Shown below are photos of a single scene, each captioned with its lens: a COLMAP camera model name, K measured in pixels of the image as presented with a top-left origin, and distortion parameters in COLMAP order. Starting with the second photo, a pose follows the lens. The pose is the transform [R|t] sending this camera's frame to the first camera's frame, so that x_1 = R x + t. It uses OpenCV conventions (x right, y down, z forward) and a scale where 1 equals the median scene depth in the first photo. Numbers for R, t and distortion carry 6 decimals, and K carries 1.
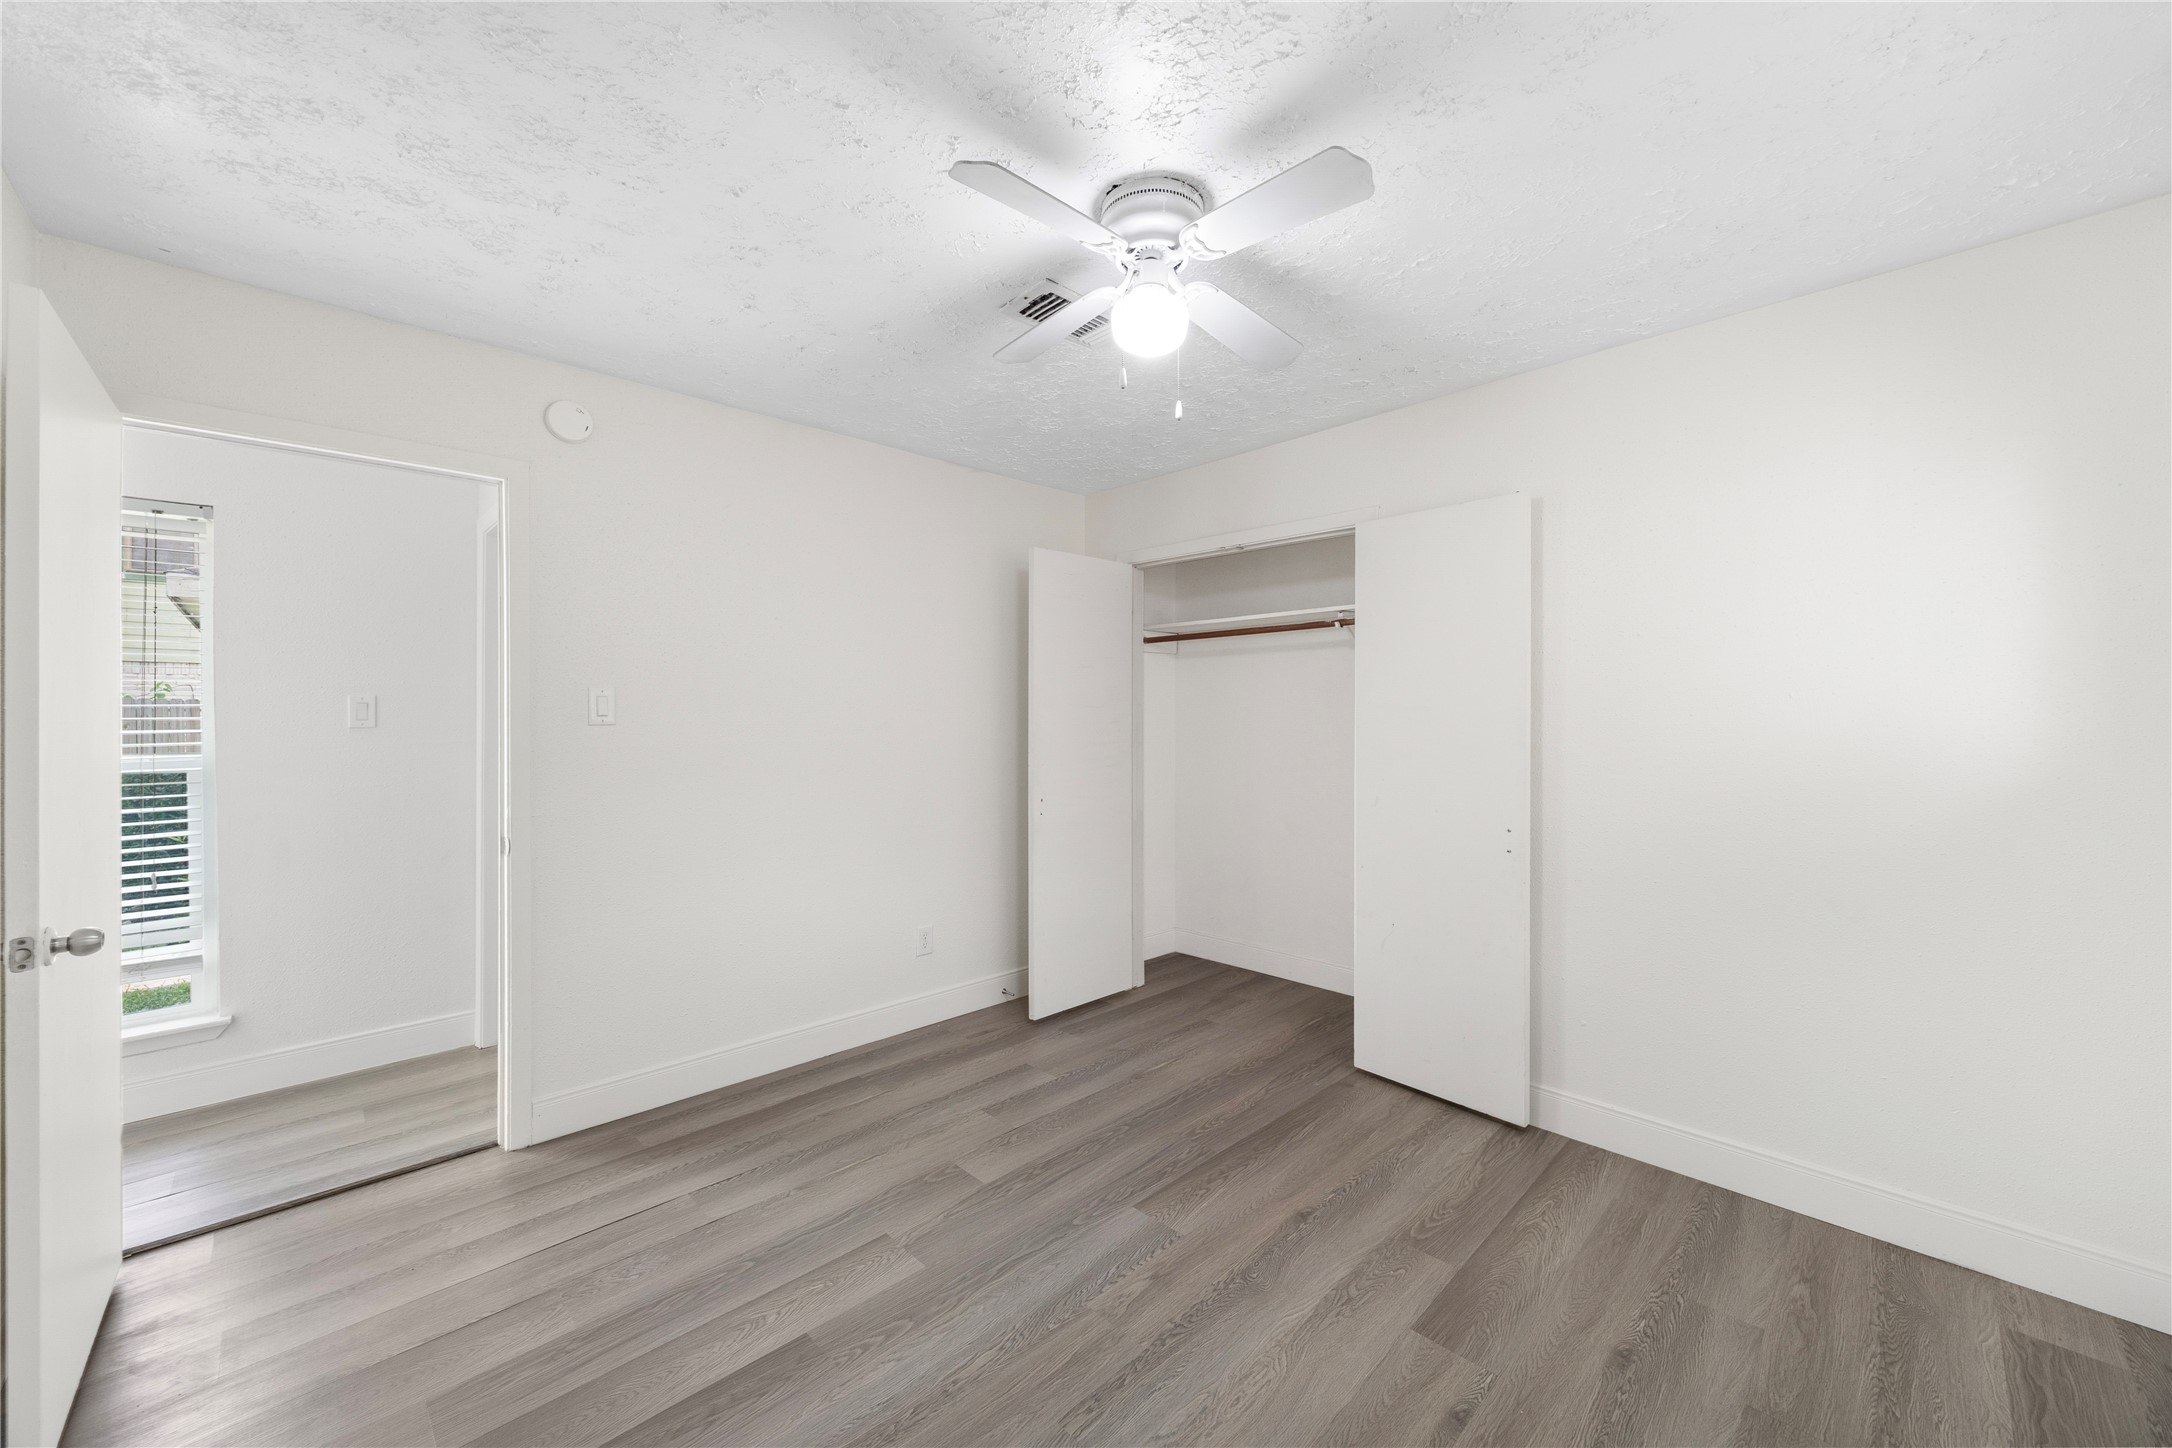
lens RADIAL K [[833.3, 0, 1101.2], [0, 833.3, 711.2], [0, 0, 1]] dist [-0.003661, 0.001098]
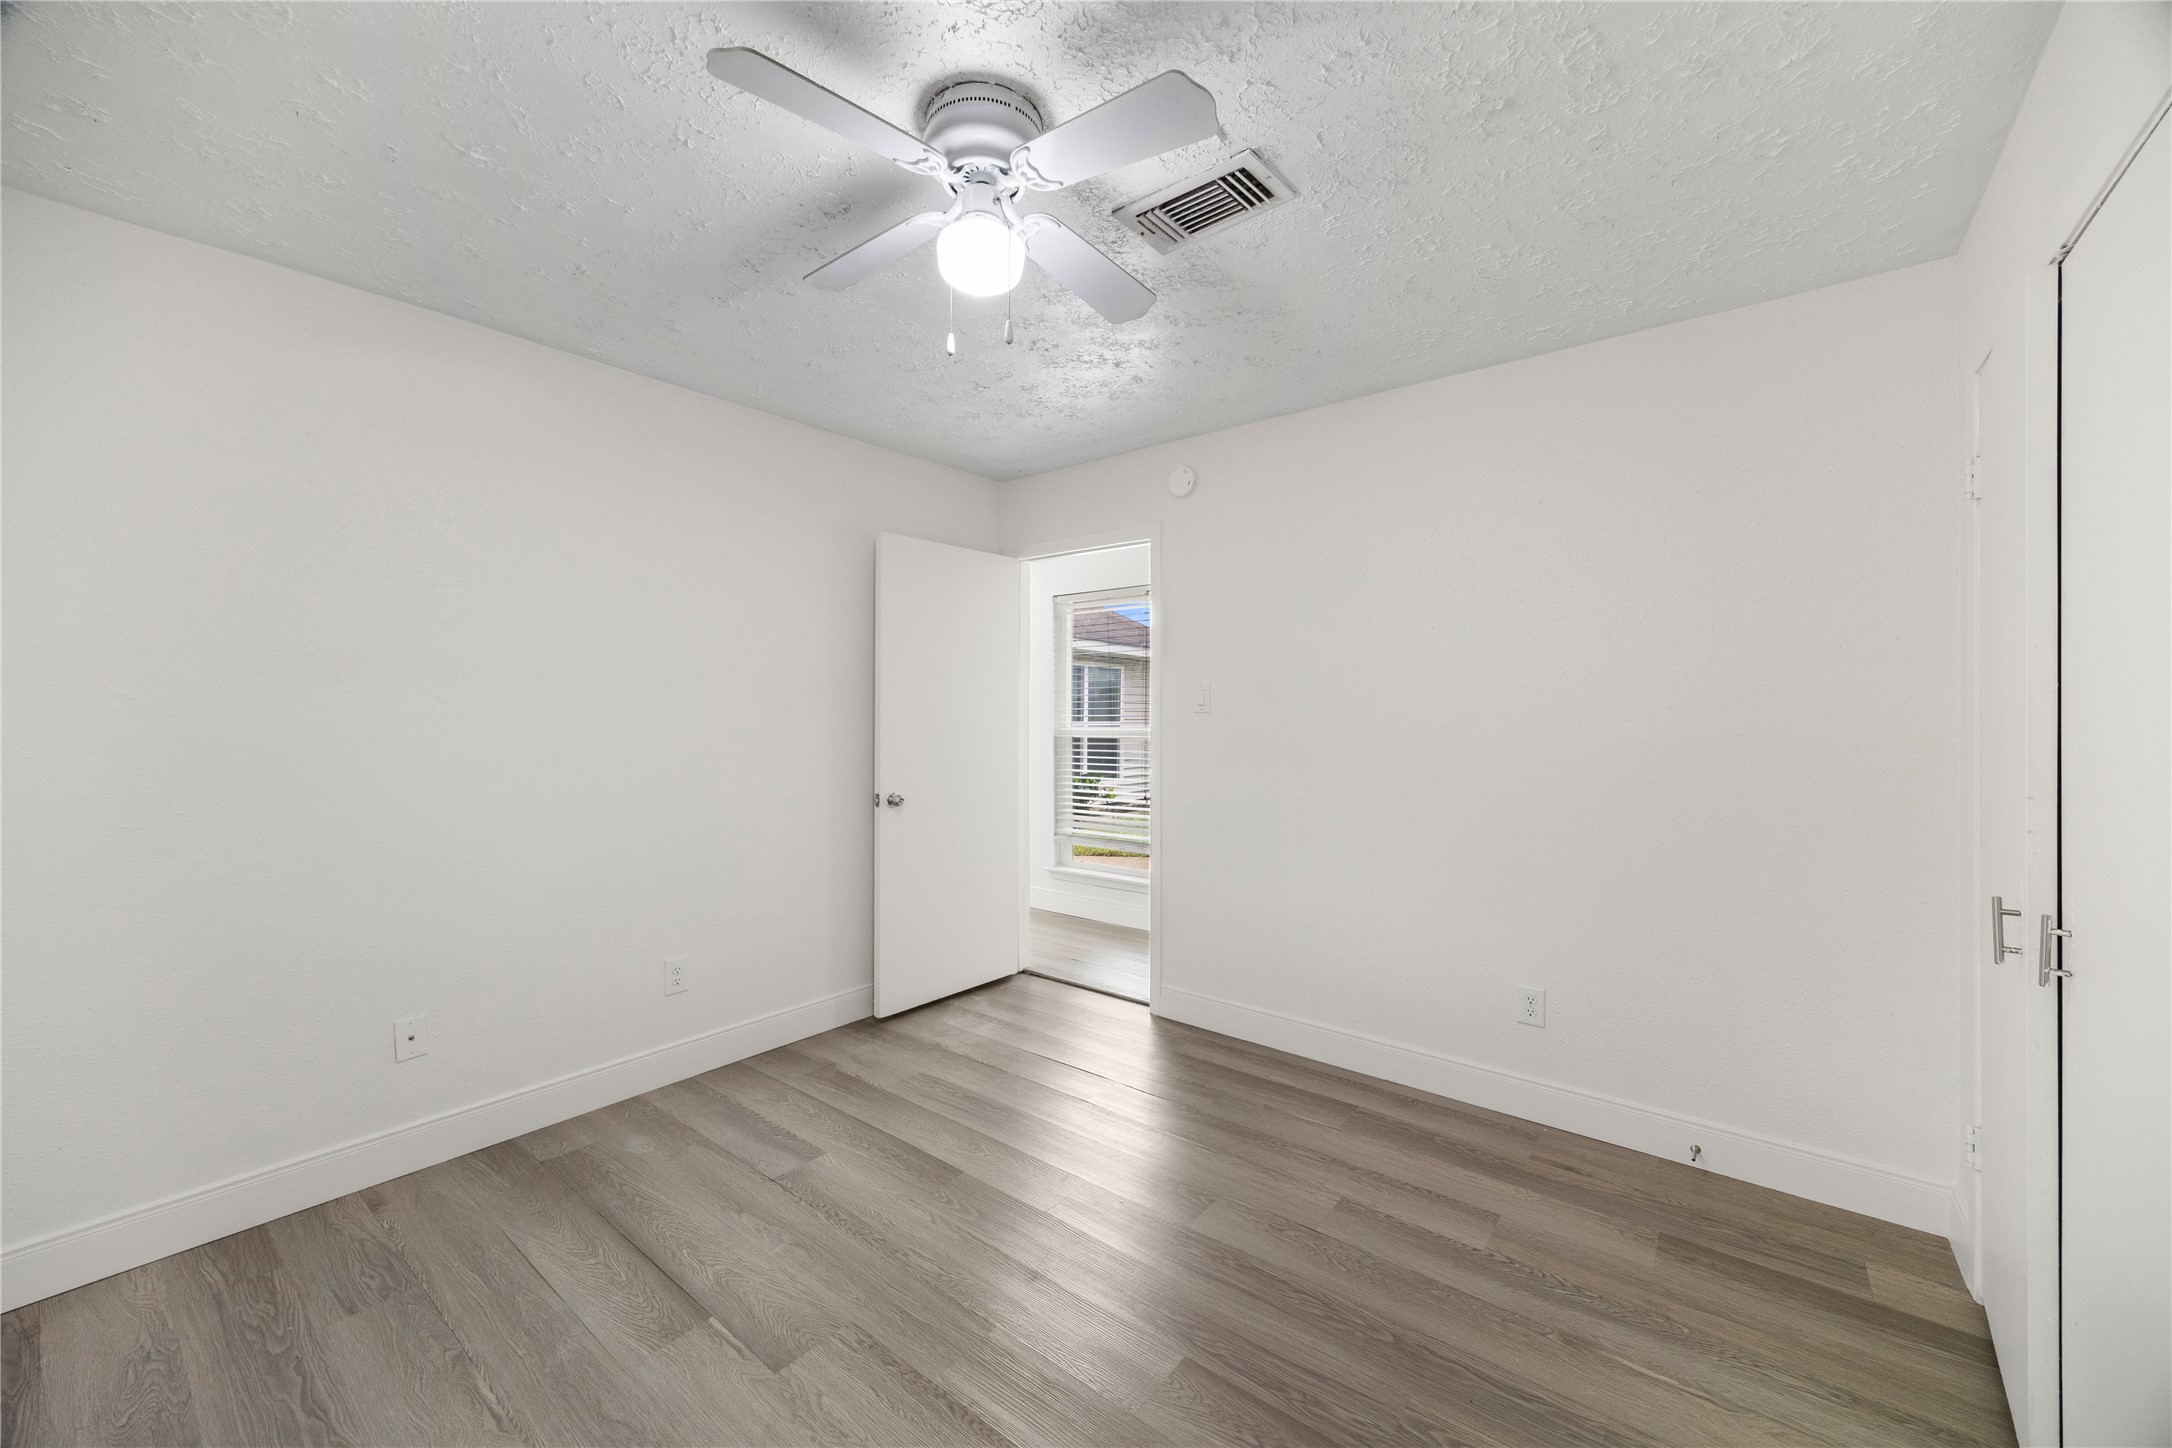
lens RADIAL K [[833.3, 0, 1083.4], [0, 833.3, 712.6], [0, 0, 1]] dist [-0.003661, 0.001098]
pose [[0.107312, 0.006735, -0.994203, 0.630534], [0.005695, 0.999956, 0.007389, 0.004480], [0.994209, -0.006455, 0.107269, 0.677605]]
